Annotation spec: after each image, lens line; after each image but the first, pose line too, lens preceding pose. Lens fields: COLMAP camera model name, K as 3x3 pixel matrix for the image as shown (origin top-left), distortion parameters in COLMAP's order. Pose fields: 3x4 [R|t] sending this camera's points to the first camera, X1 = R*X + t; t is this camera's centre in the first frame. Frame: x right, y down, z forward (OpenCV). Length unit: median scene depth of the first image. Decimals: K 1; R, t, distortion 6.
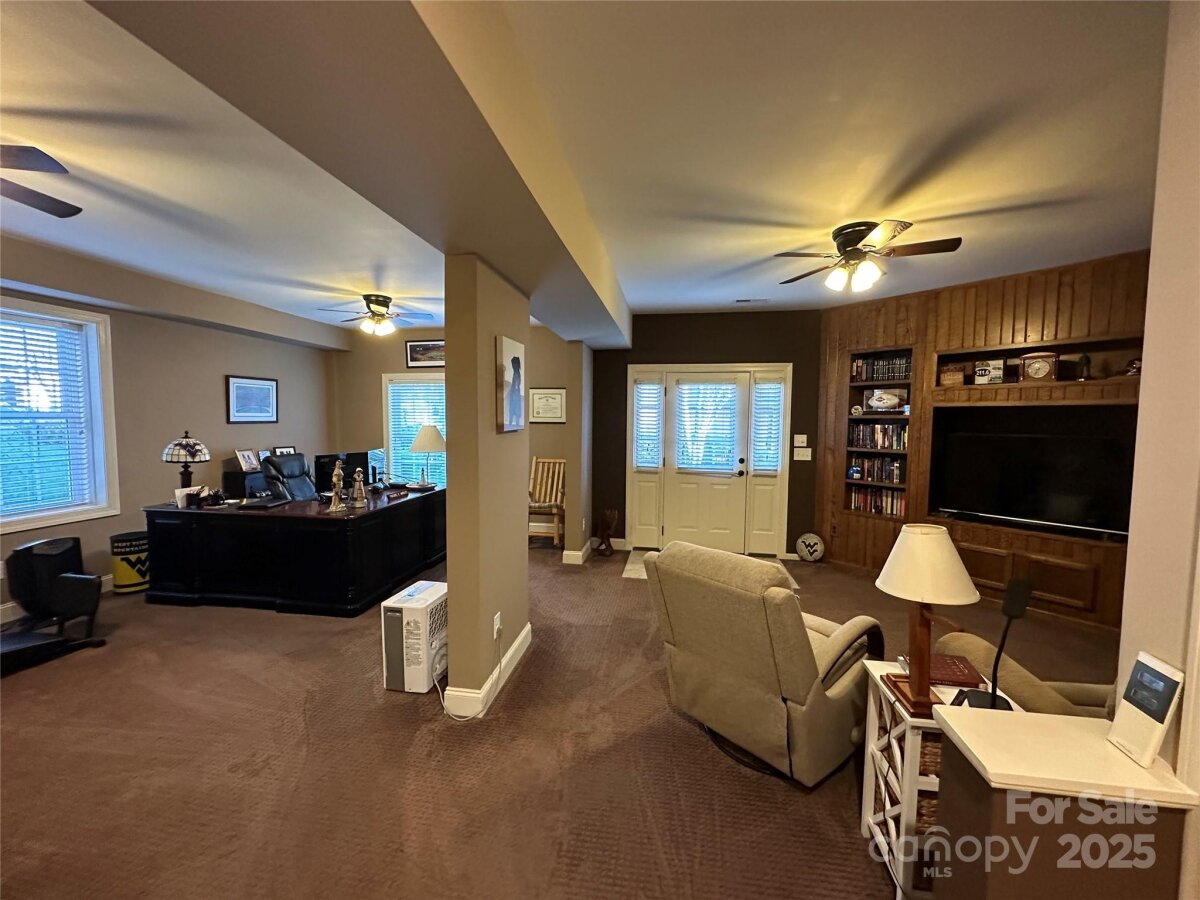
lens RADIAL K [[477.7, 0, 600.0], [0, 477.7, 450.0], [0, 0, 1]] dist [-0.003100, -0.000624]
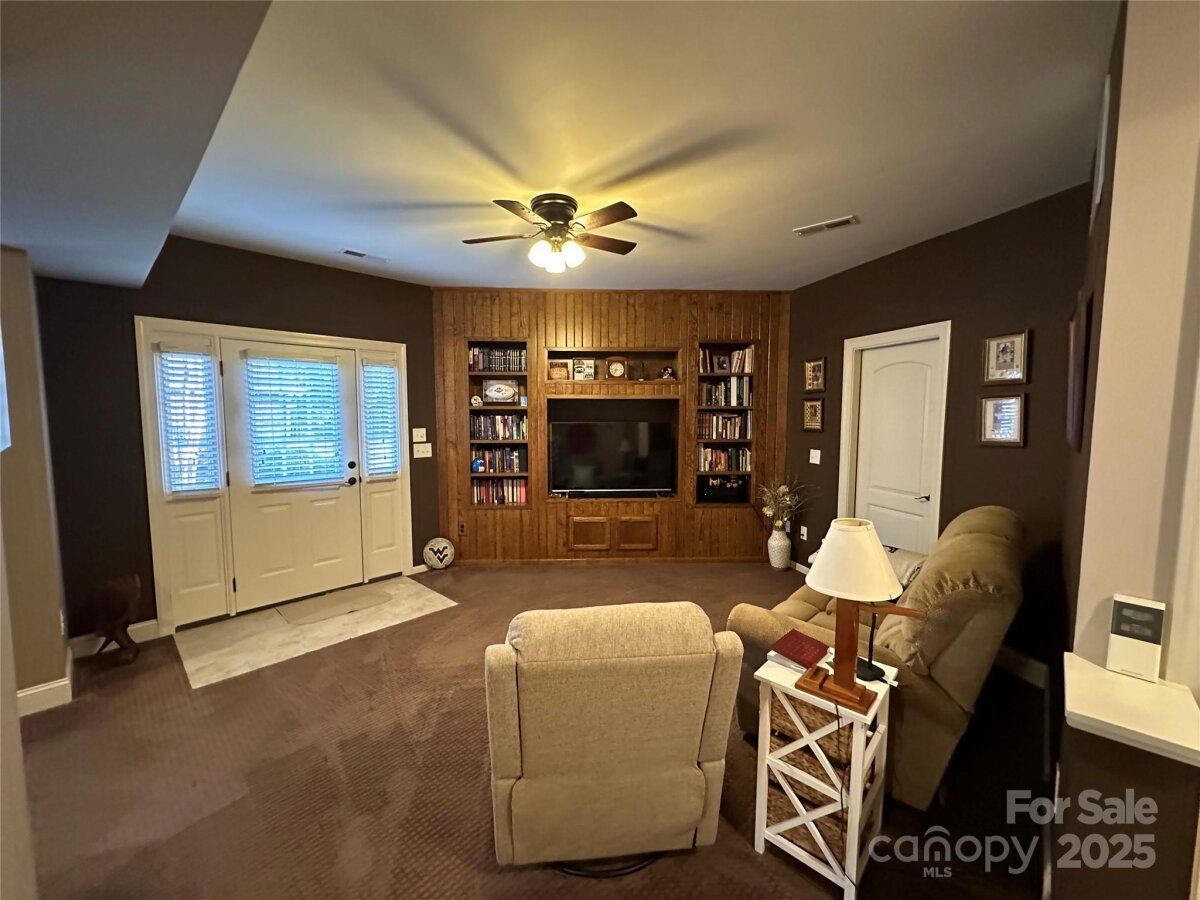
lens RADIAL K [[477.7, 0, 600.0], [0, 477.7, 450.0], [0, 0, 1]] dist [-0.003100, -0.000624]
pose [[0.558094, -0.075349, 0.826350, -0.125035], [0.056700, 0.997004, 0.052616, -0.021063], [-0.827839, 0.017489, 0.560694, 0.257785]]
